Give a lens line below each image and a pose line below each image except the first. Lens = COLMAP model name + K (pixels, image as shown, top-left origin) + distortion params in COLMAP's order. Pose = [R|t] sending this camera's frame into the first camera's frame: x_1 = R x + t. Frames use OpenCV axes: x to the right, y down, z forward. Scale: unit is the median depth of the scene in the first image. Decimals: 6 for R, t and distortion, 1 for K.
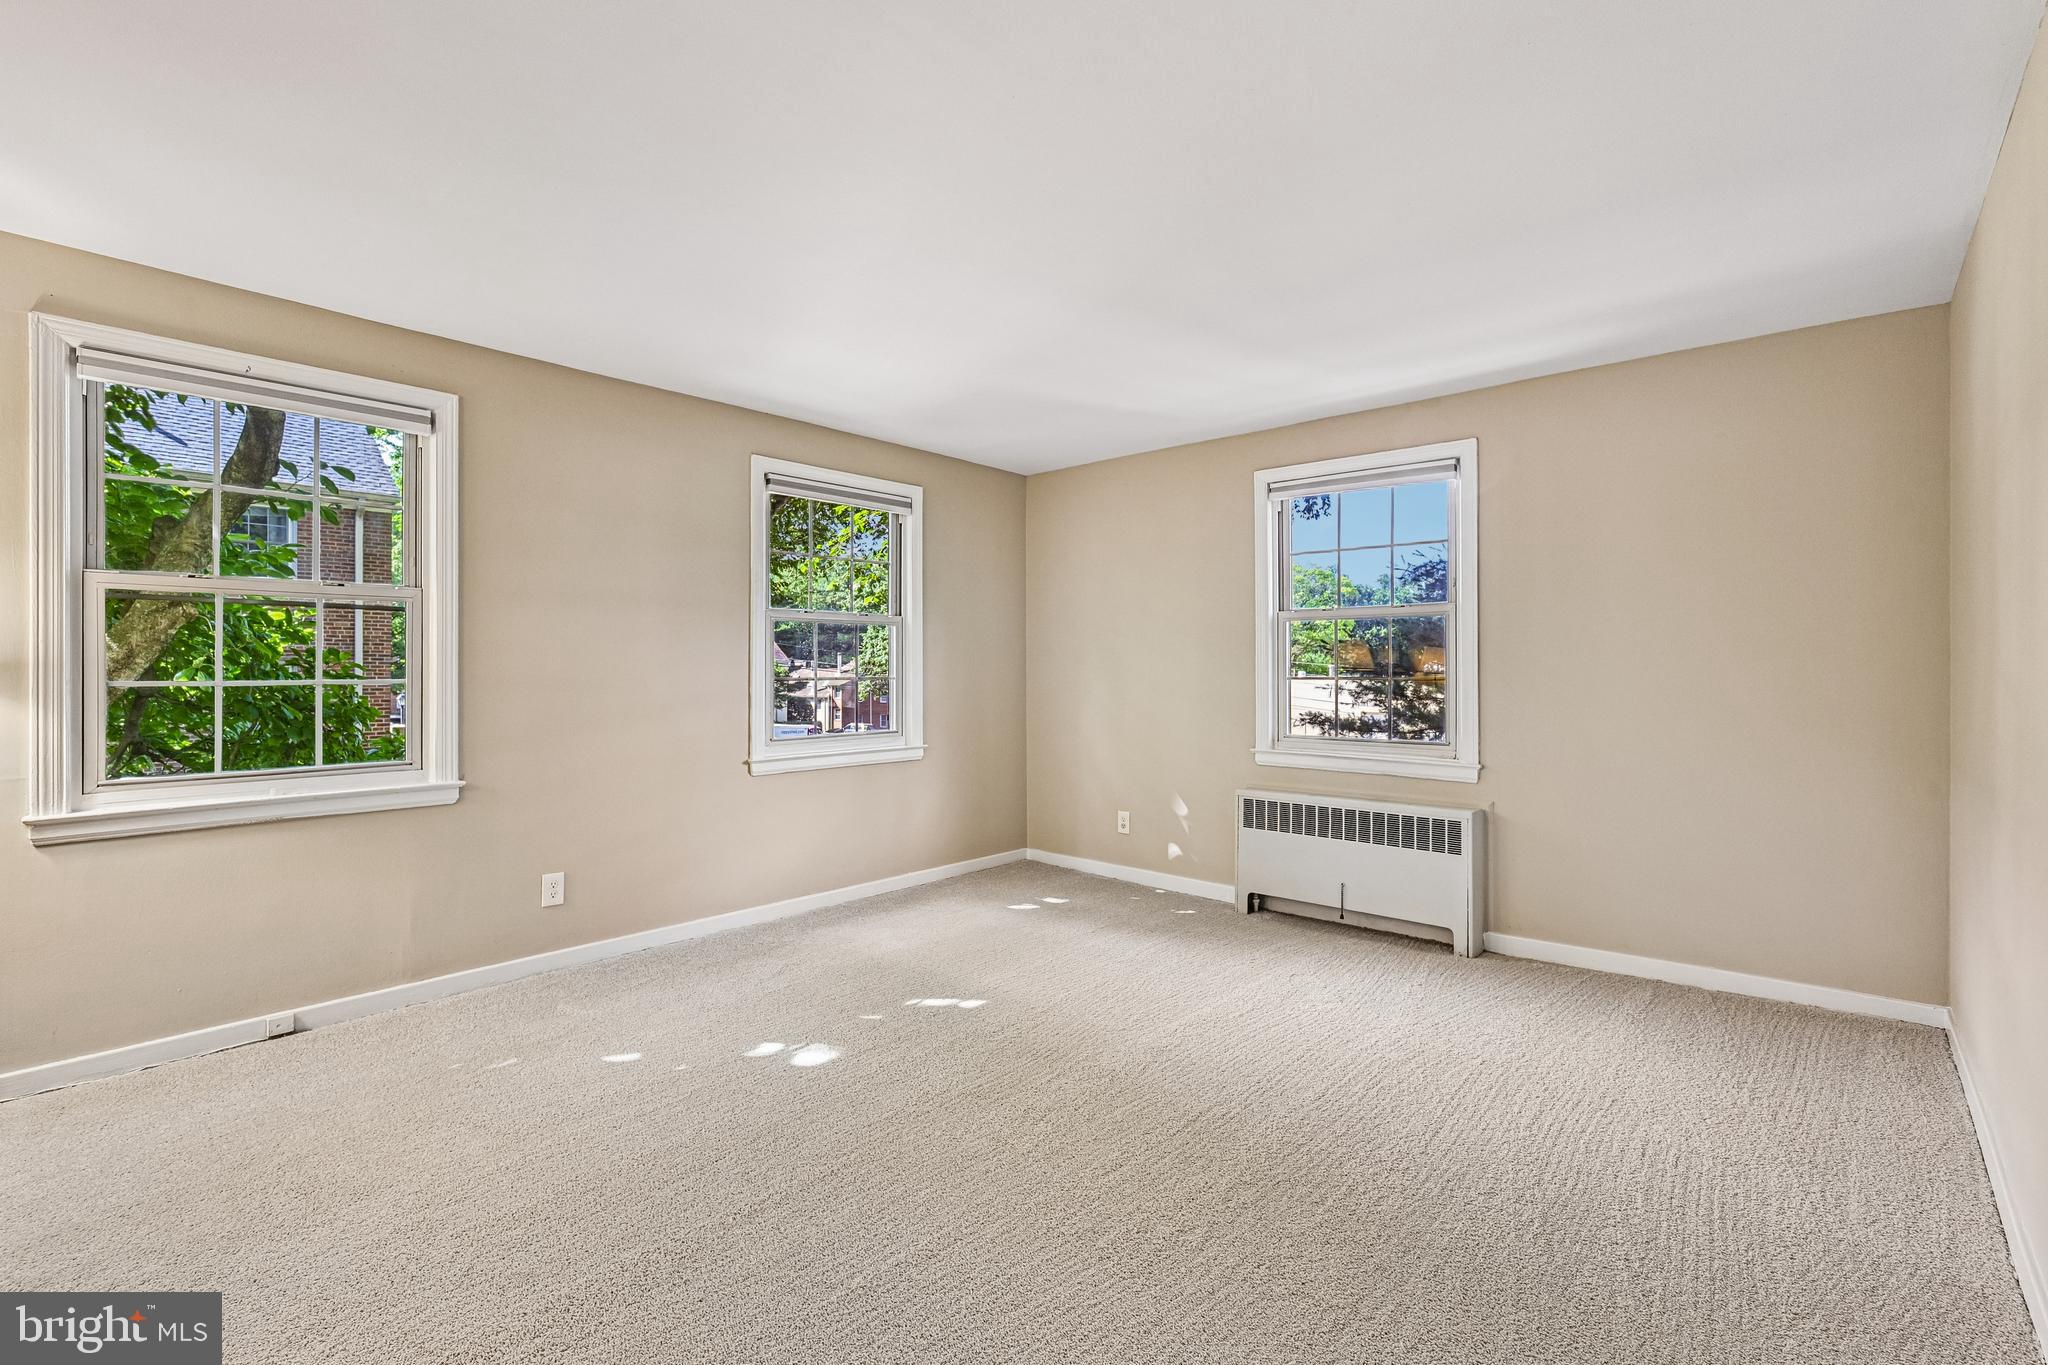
lens RADIAL K [[893.2, 0, 1016.2], [0, 893.2, 667.4], [0, 0, 1]] dist [0.004483, 0.000186]
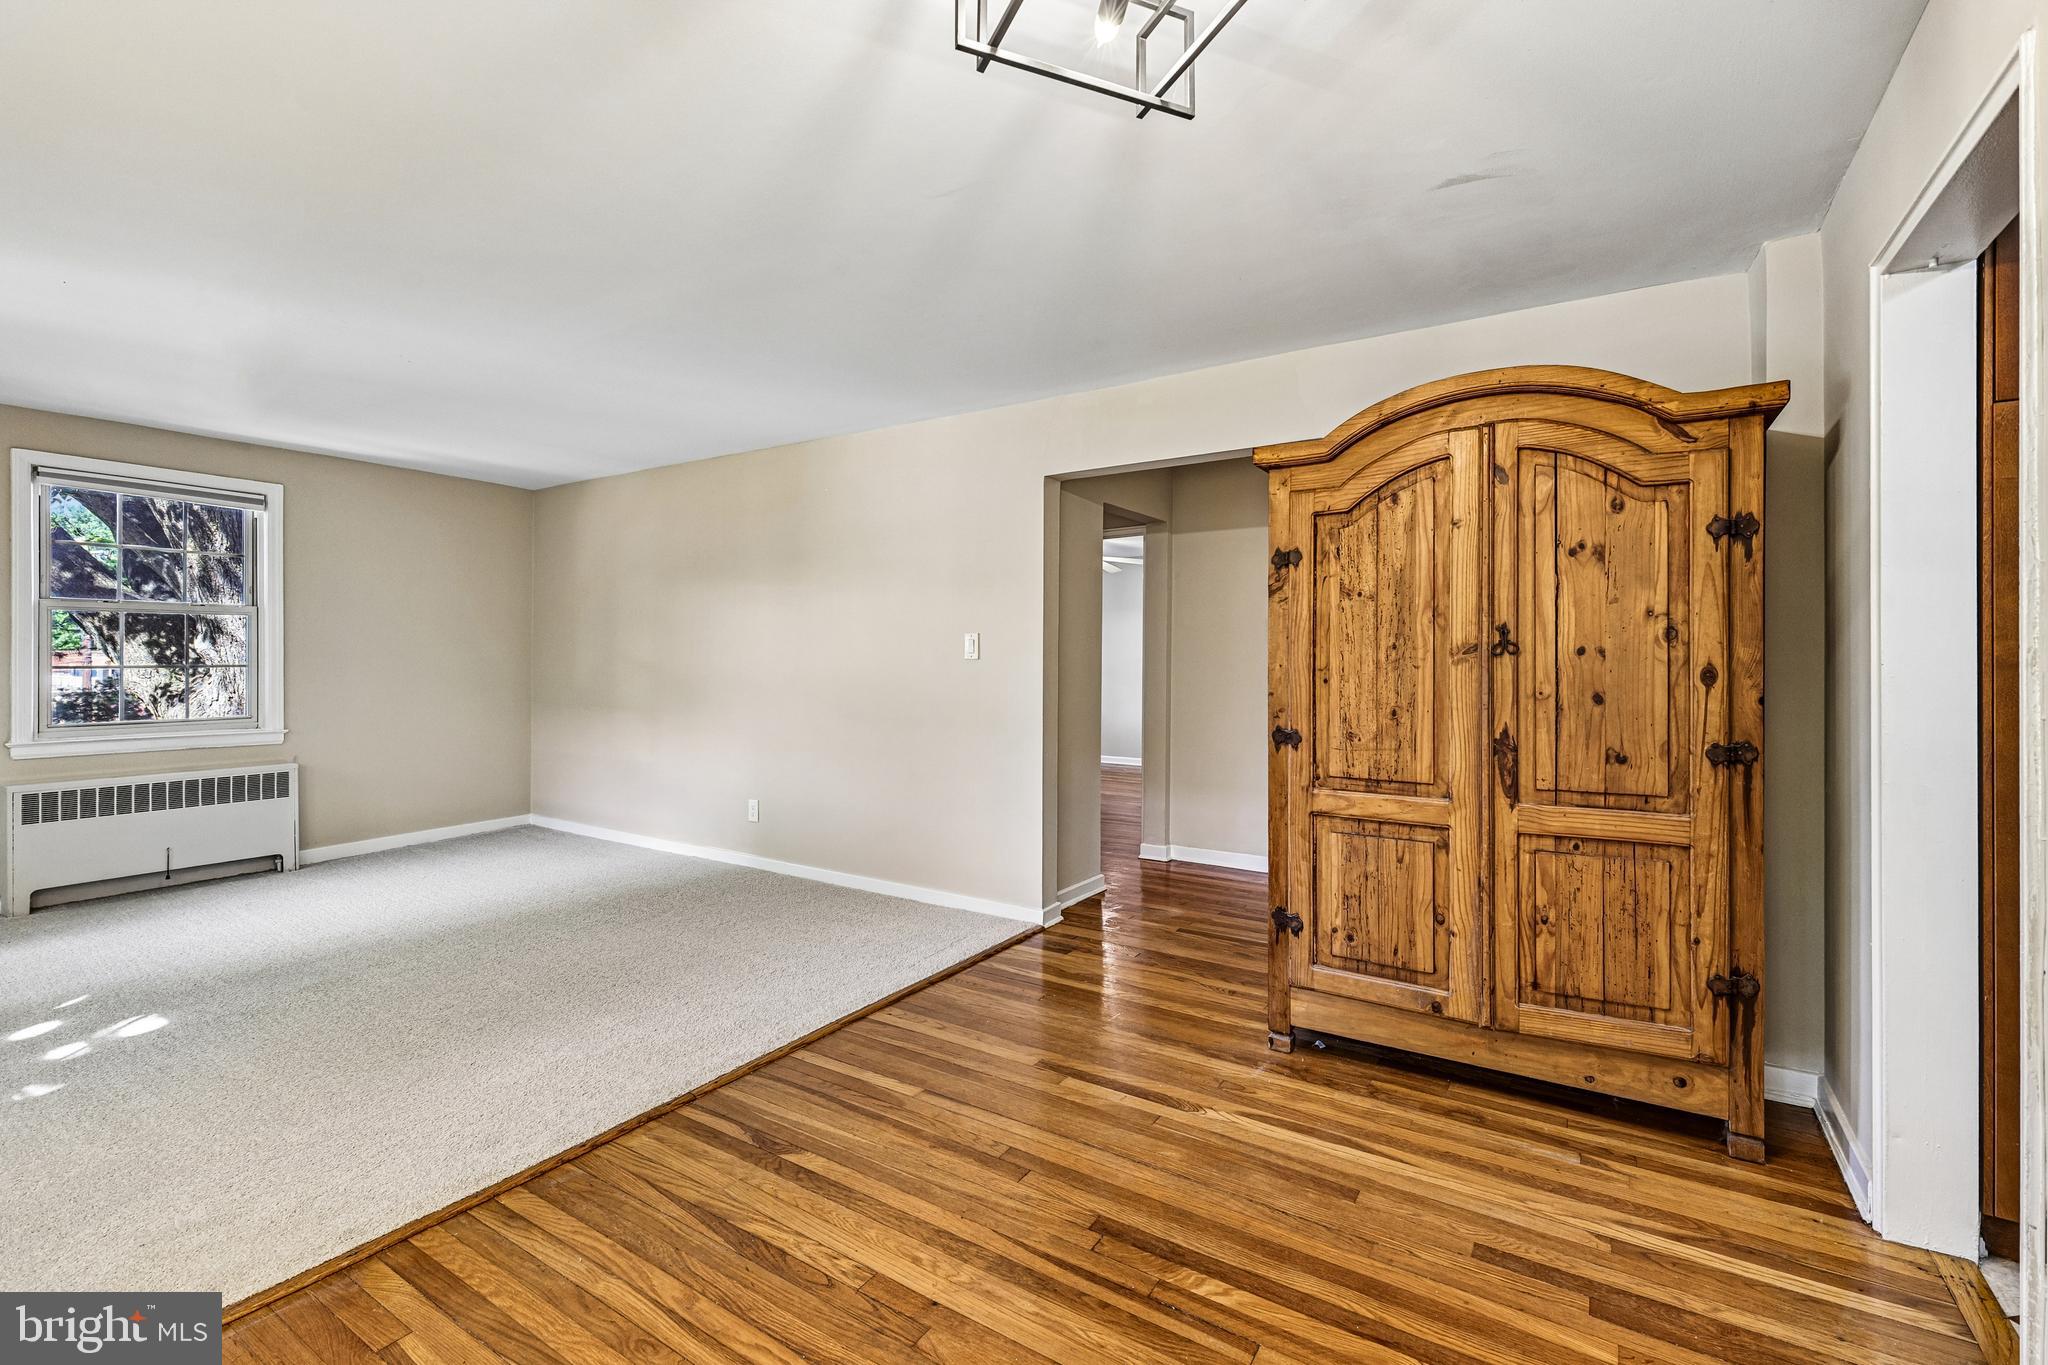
lens RADIAL K [[904.1, 0, 1029.6], [0, 904.1, 648.3], [0, 0, 1]] dist [0.002438, 0.000288]
pose [[-0.158230, 0.009193, 0.987359, -1.010030], [-0.003011, 0.999948, -0.009792, -0.003159], [-0.987398, -0.004523, -0.158194, 0.113397]]
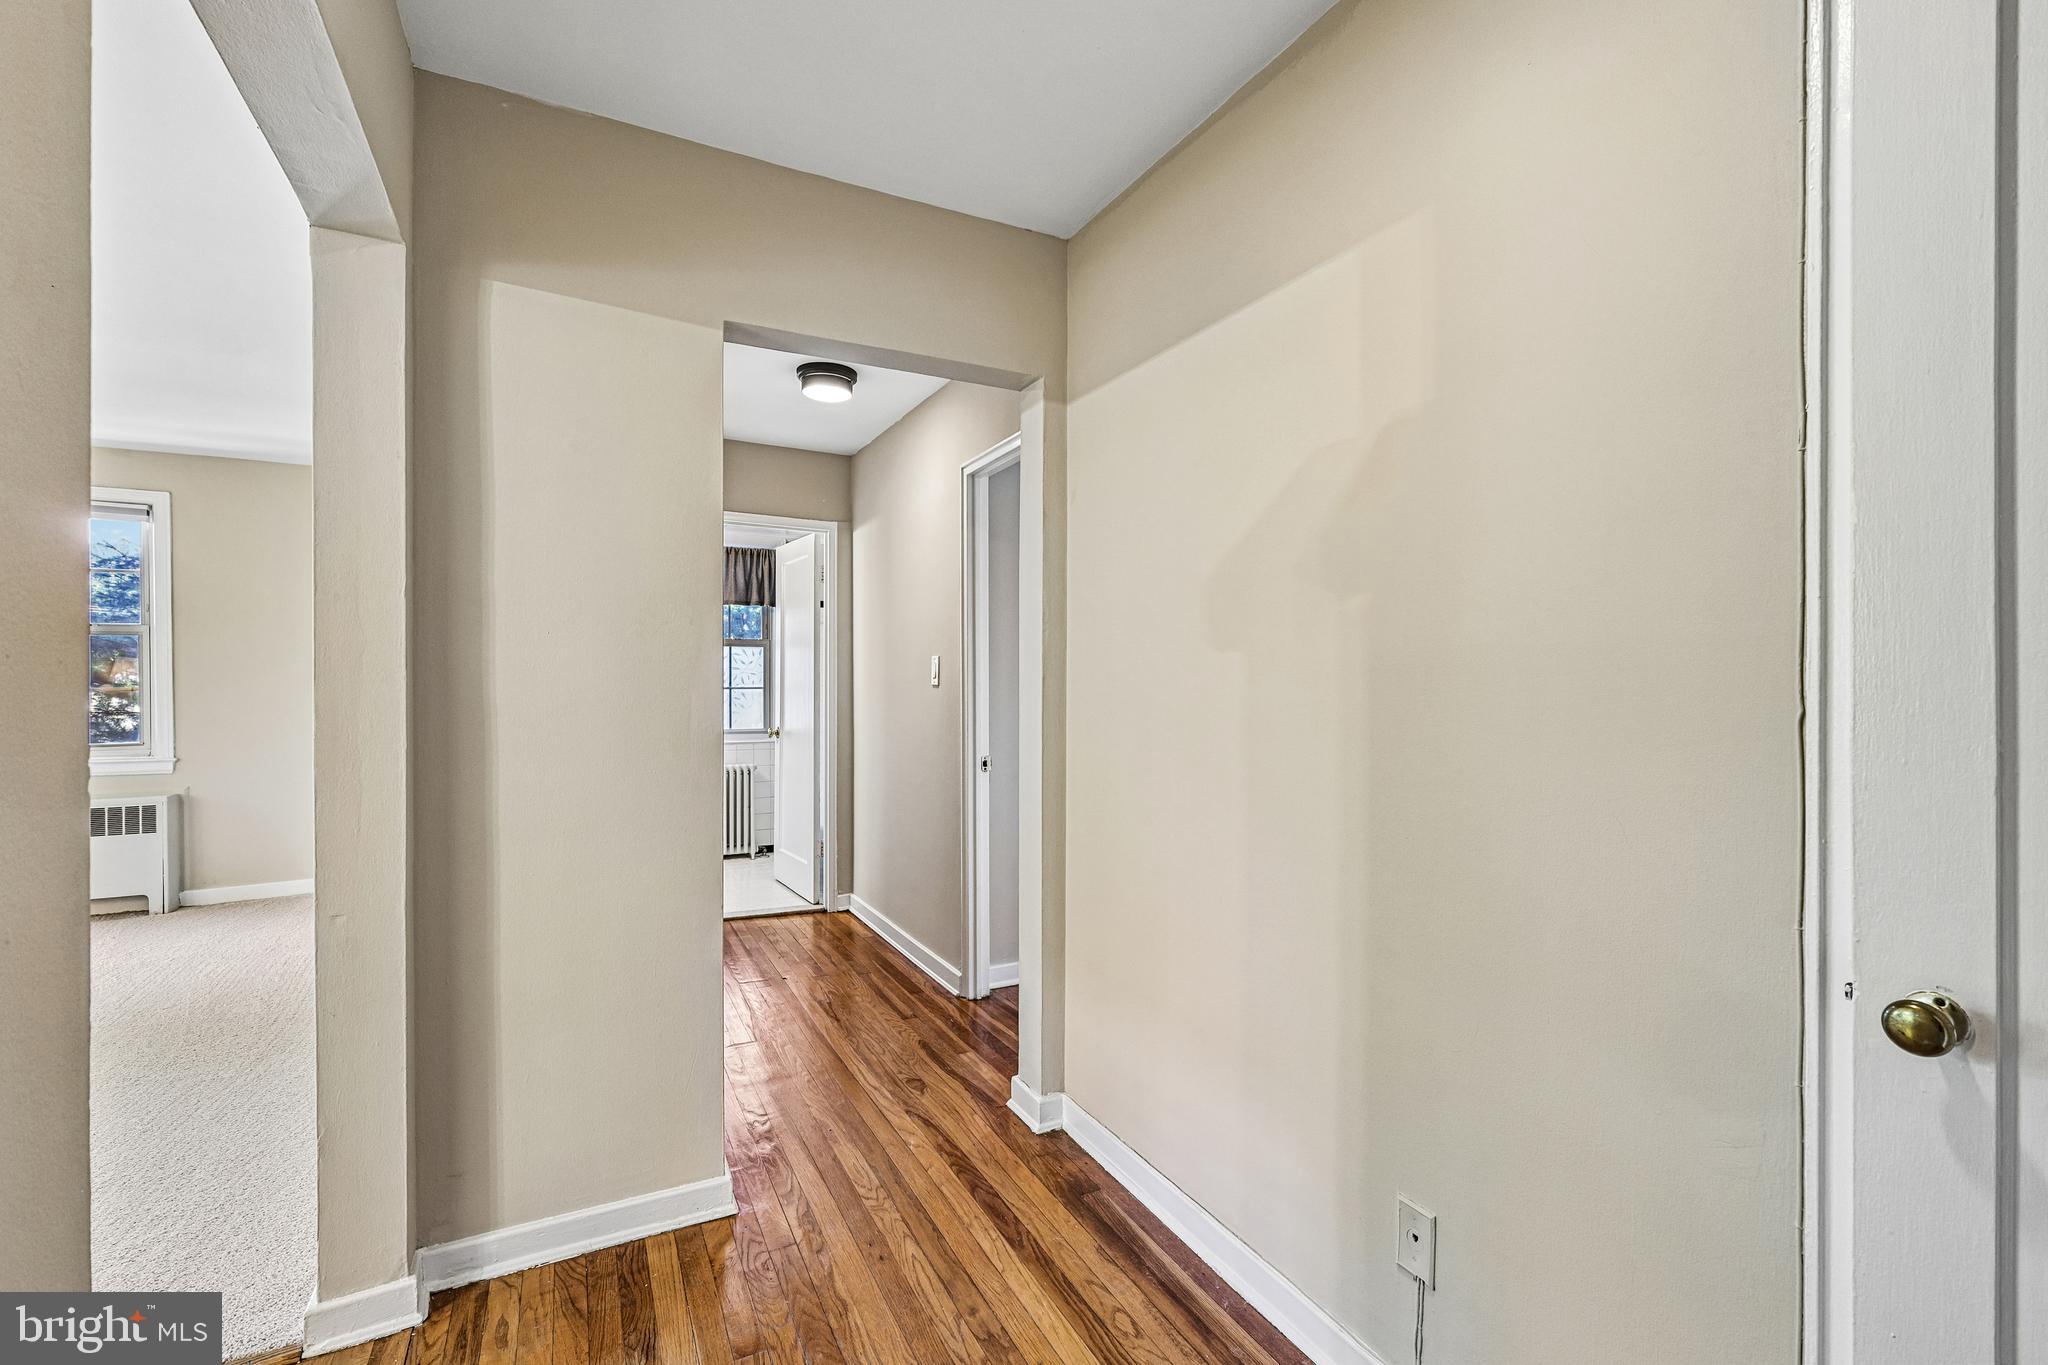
lens RADIAL K [[893.2, 0, 1016.2], [0, 893.2, 667.4], [0, 0, 1]] dist [0.004483, 0.000186]
pose [[0.347277, -0.008213, 0.937727, -0.240580], [0.014130, 0.999894, 0.003525, -0.004161], [-0.937656, 0.012026, 0.347356, -0.526835]]
